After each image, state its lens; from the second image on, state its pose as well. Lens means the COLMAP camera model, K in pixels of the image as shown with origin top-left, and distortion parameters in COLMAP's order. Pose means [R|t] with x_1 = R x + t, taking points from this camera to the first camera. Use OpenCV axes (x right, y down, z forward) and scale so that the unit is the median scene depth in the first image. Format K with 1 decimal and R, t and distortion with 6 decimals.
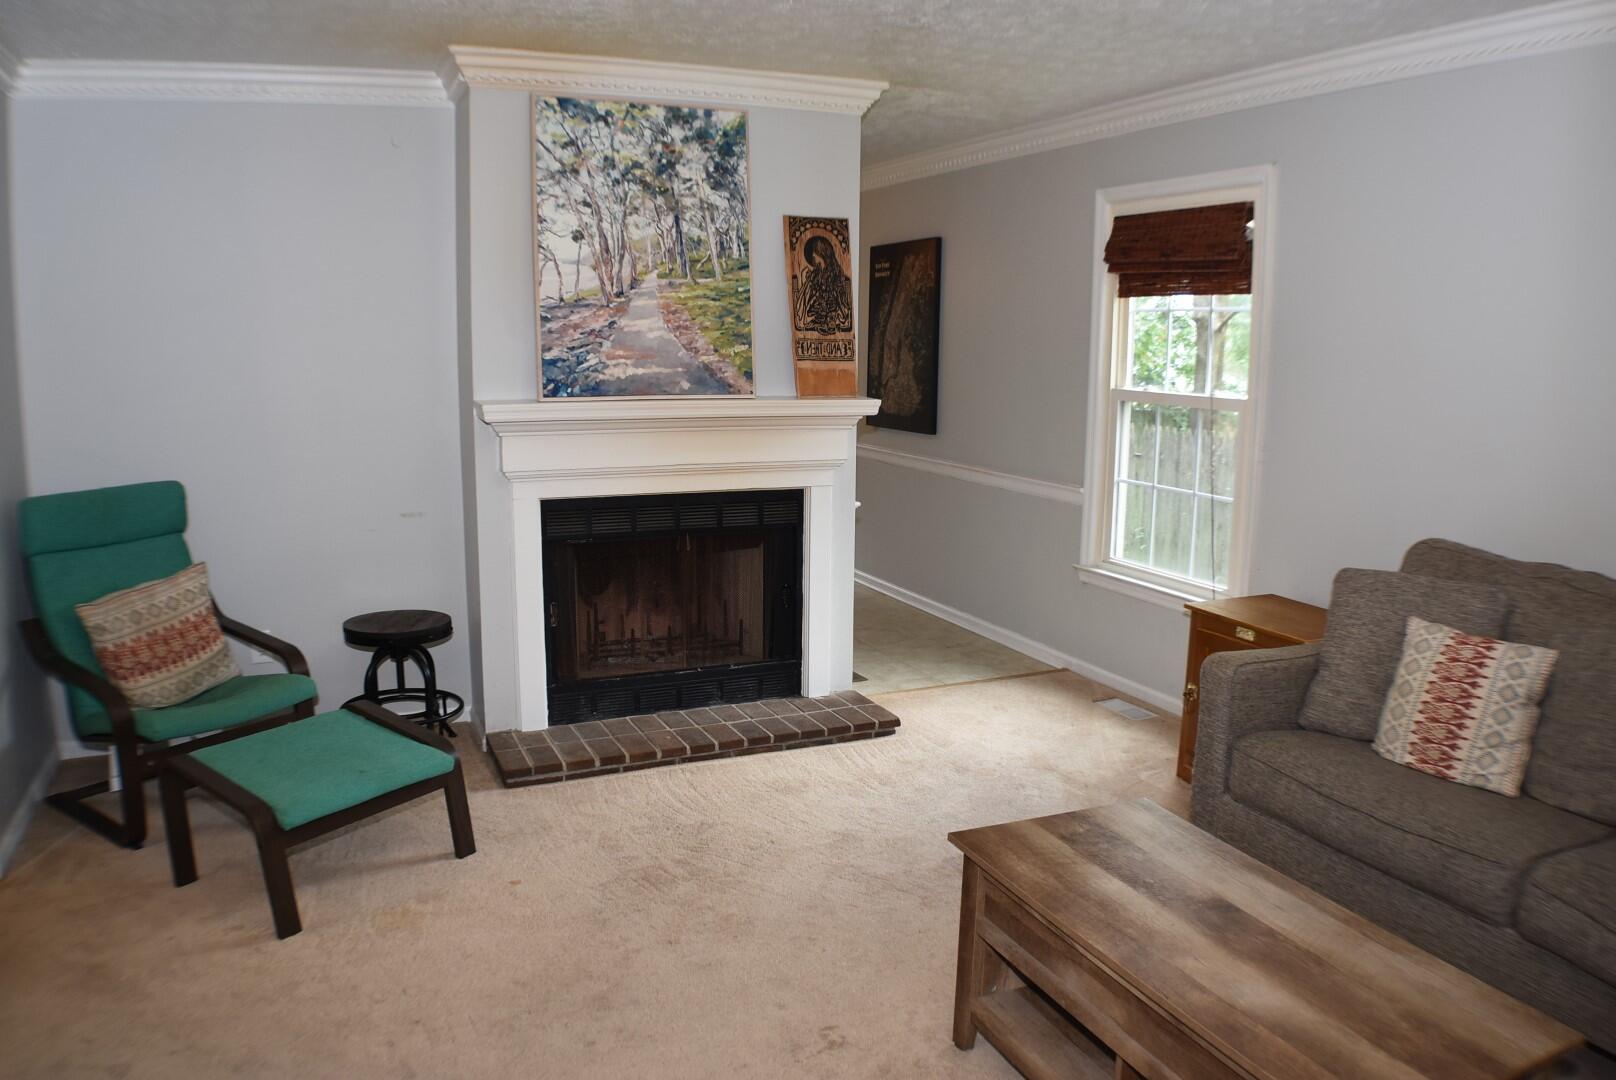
lens RADIAL K [[1195.0, 0, 815.4], [0, 1195.0, 544.2], [0, 0, 1]] dist [-0.196304, 0.055518]
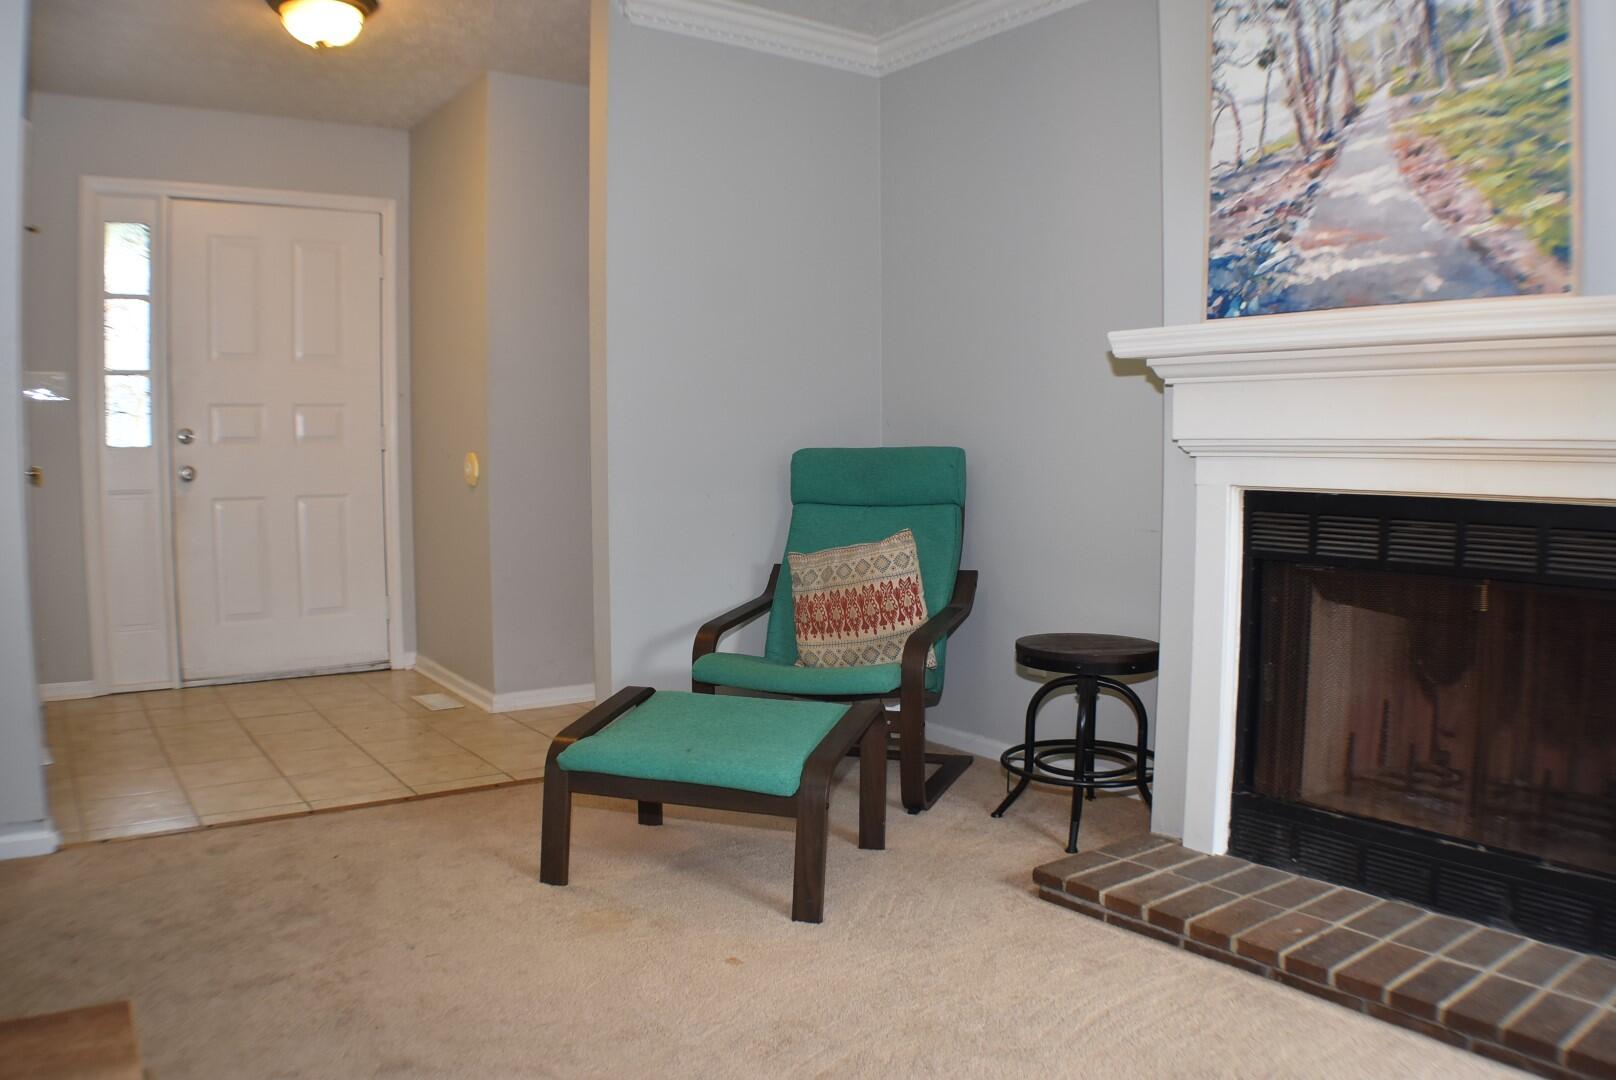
lens RADIAL K [[1195.0, 0, 817.7], [0, 1195.0, 539.4], [0, 0, 1]] dist [-0.196304, 0.055518]
pose [[0.205424, 0.061155, -0.976761, 0.323168], [-0.162732, 0.986286, 0.027527, 0.008022], [0.965049, 0.153296, 0.212558, 0.649179]]
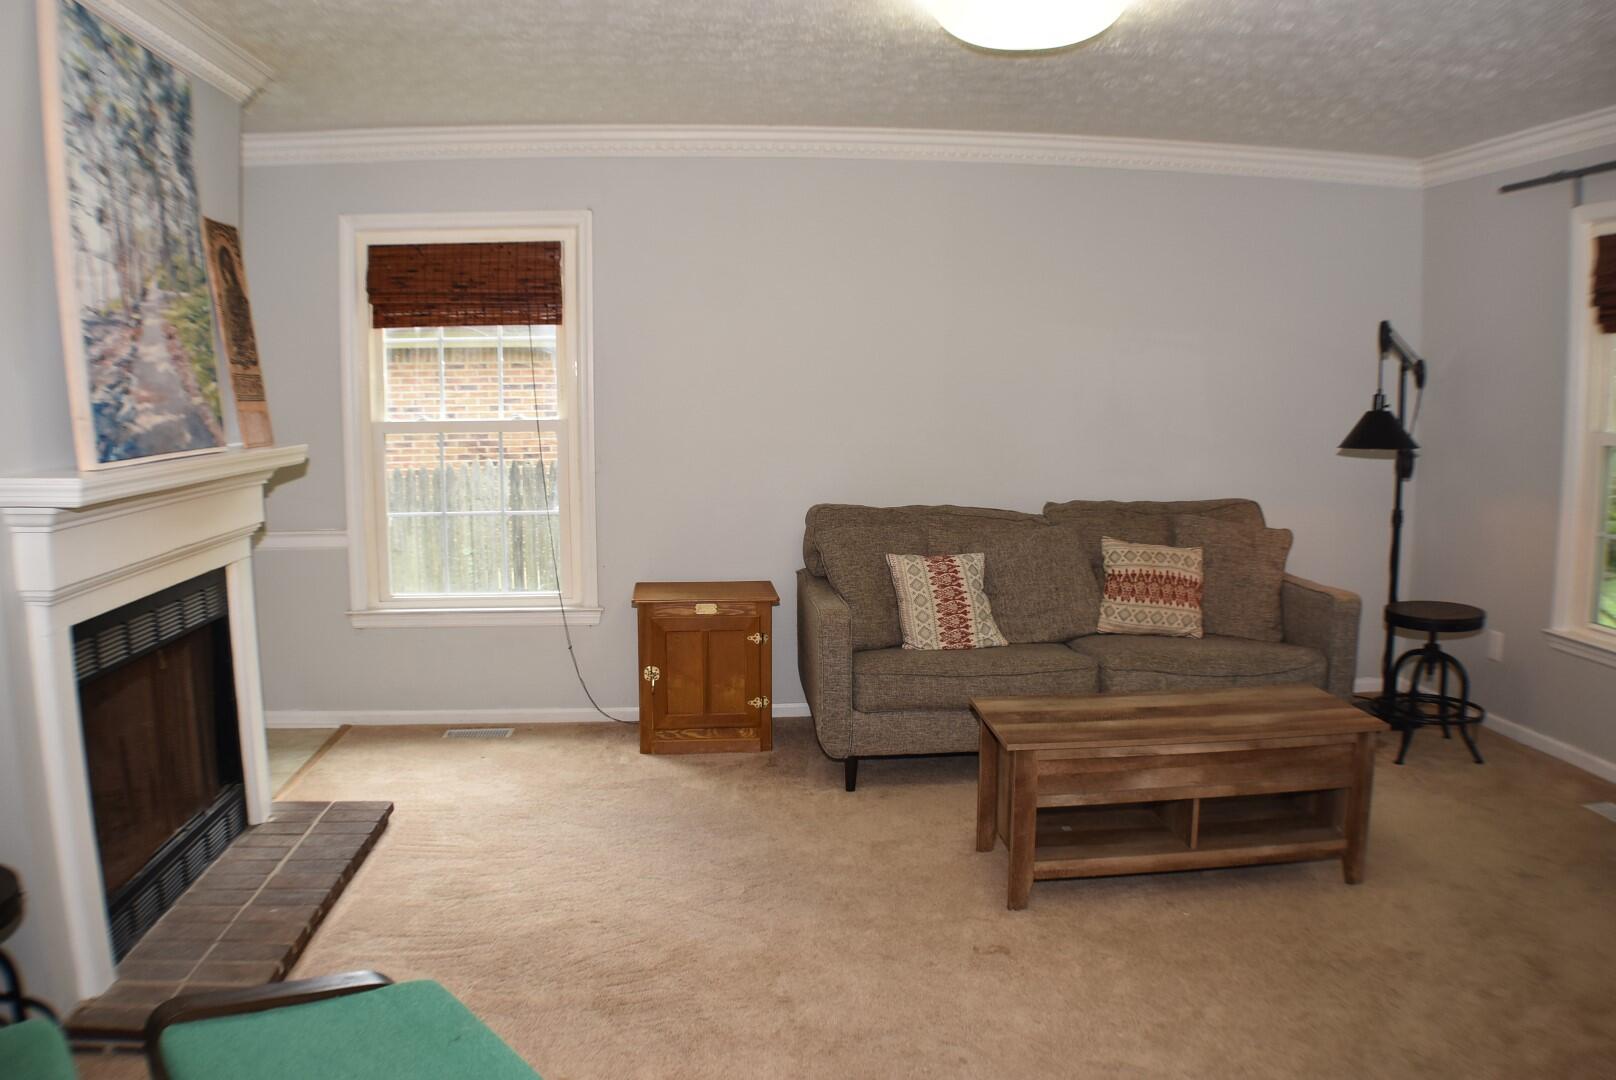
lens RADIAL K [[1195.0, 0, 815.4], [0, 1195.0, 545.0], [0, 0, 1]] dist [-0.196304, 0.055518]
pose [[0.313566, -0.135755, 0.939812, -0.642452], [0.167345, 0.982137, 0.086034, -0.064490], [-0.934704, 0.130295, 0.330683, 0.423255]]
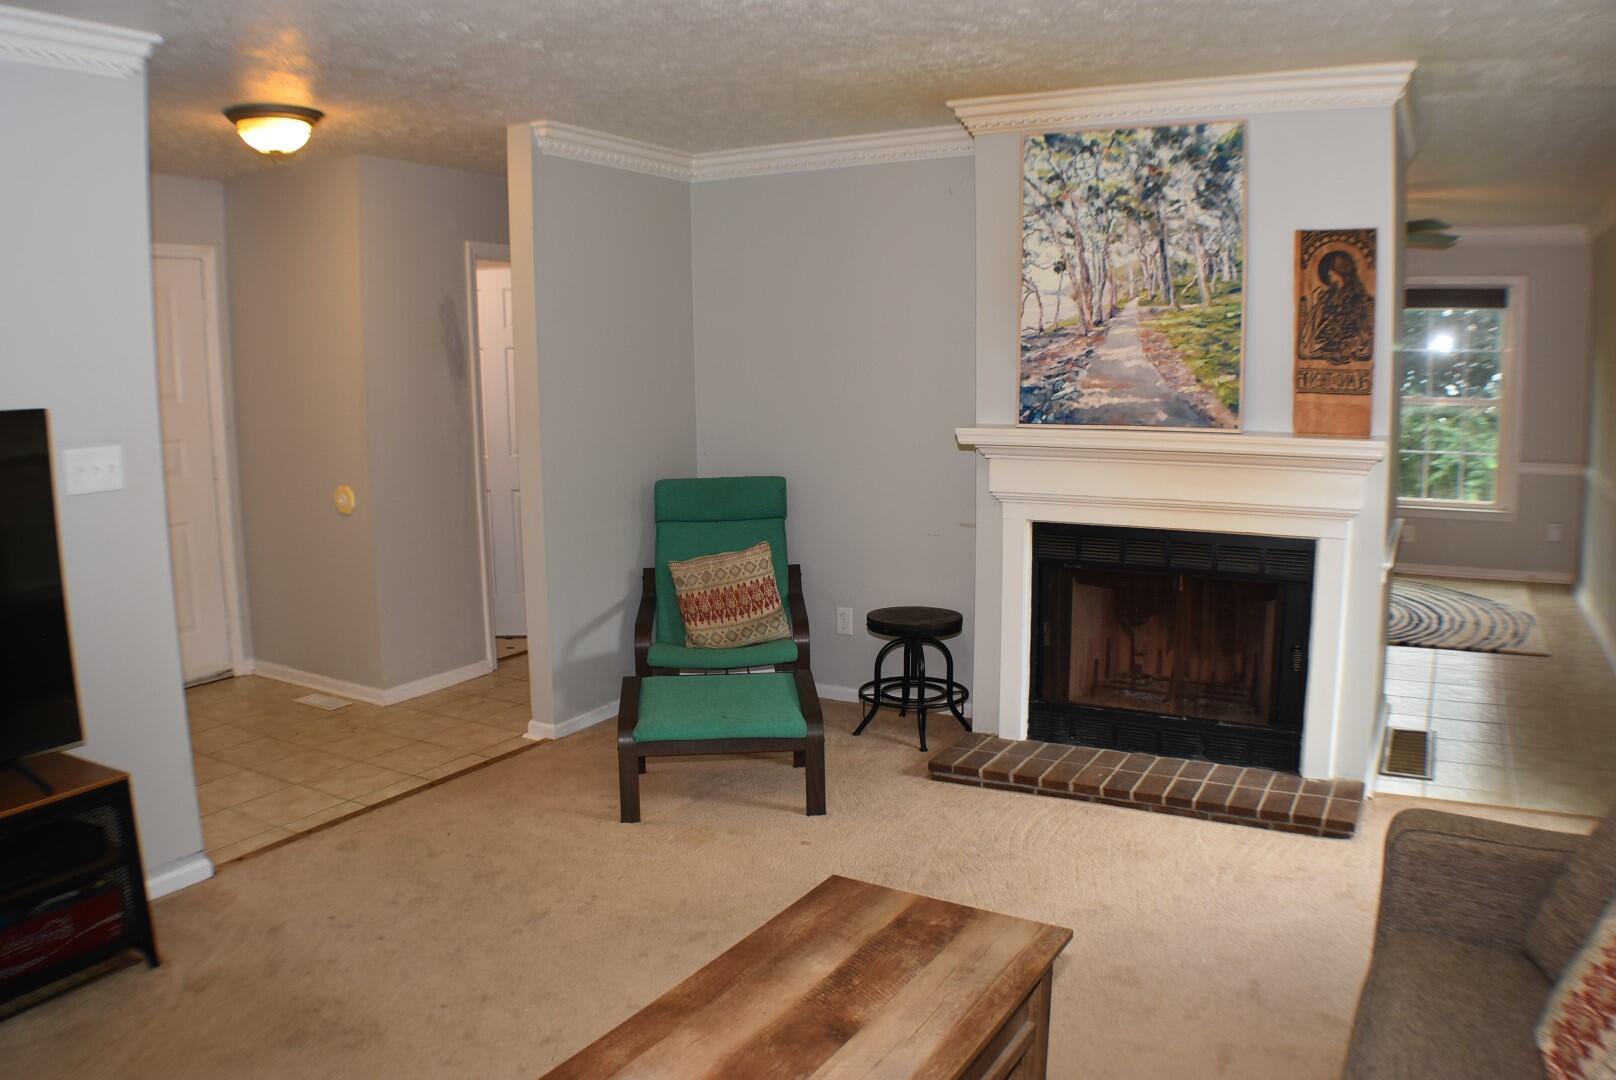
lens RADIAL K [[1195.0, 0, 818.7], [0, 1195.0, 540.8], [0, 0, 1]] dist [-0.196304, 0.055518]
pose [[0.596776, 0.100675, -0.796067, 0.485941], [-0.118642, 0.992264, 0.036547, -0.036248], [0.793588, 0.072636, 0.604104, 0.217292]]
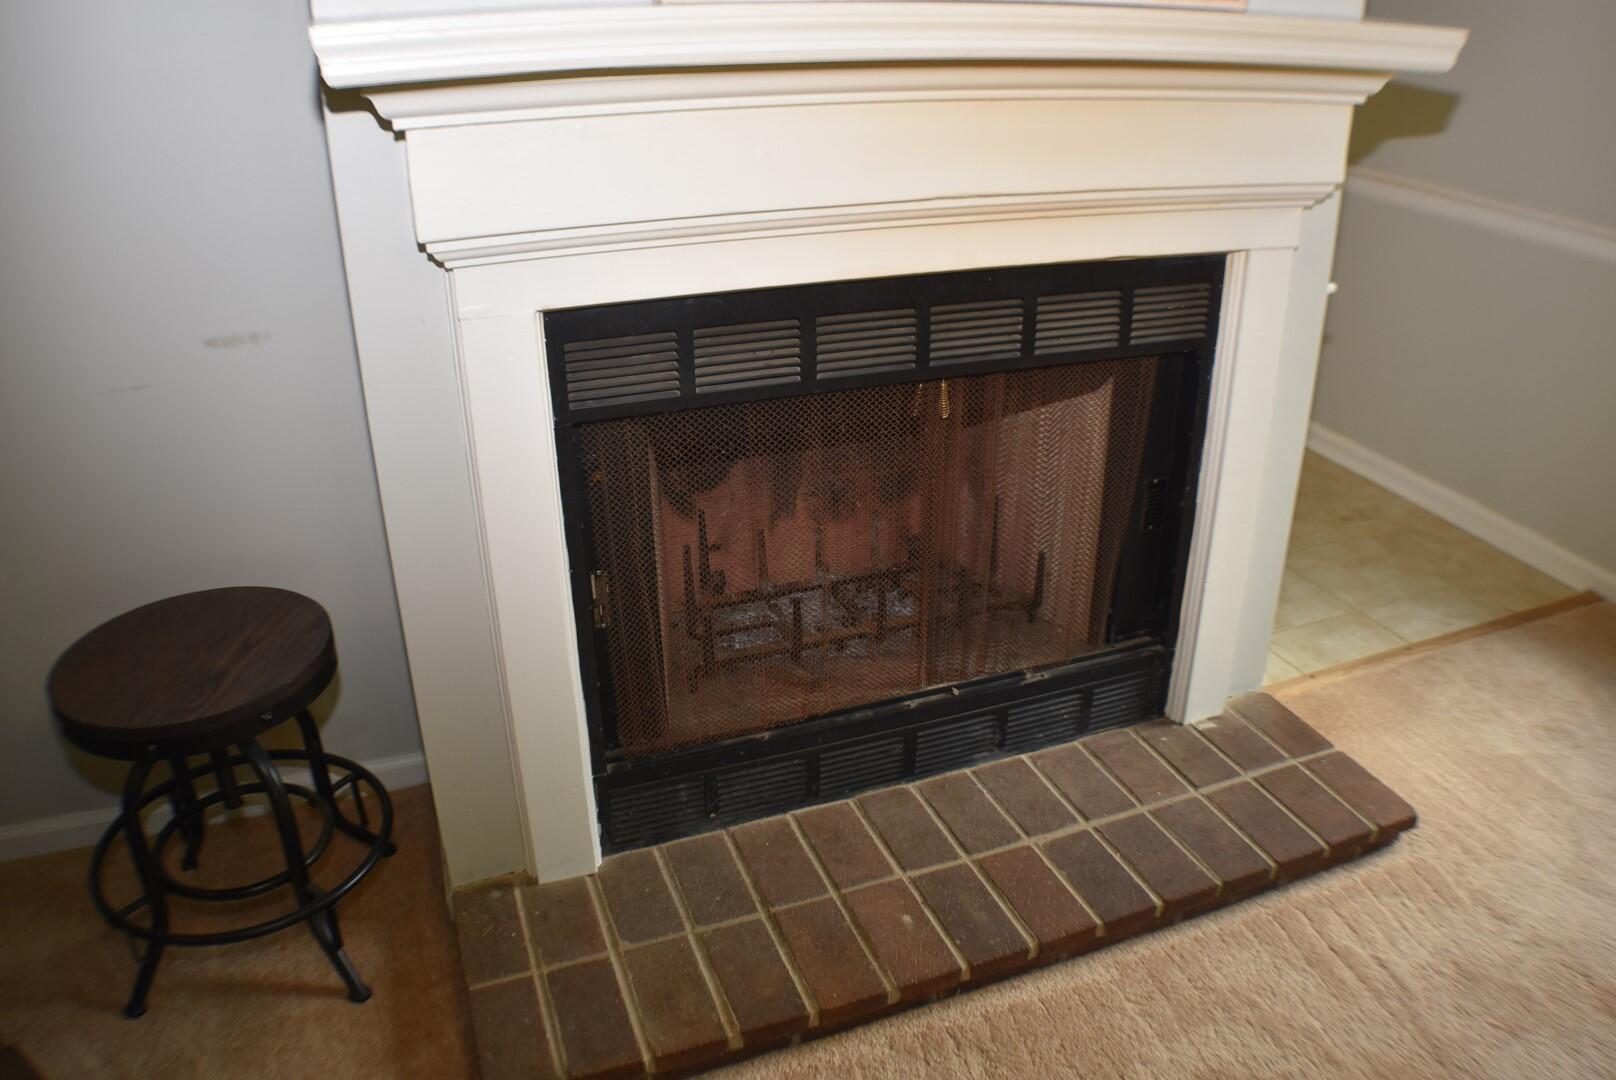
lens RADIAL K [[1195.0, 0, 810.9], [0, 1195.0, 547.6], [0, 0, 1]] dist [-0.196304, 0.055518]
pose [[0.997595, 0.012552, -0.068162, -0.130067], [0.006785, 0.961051, 0.276288, -0.064151], [0.068975, -0.276086, 0.958655, 0.655570]]
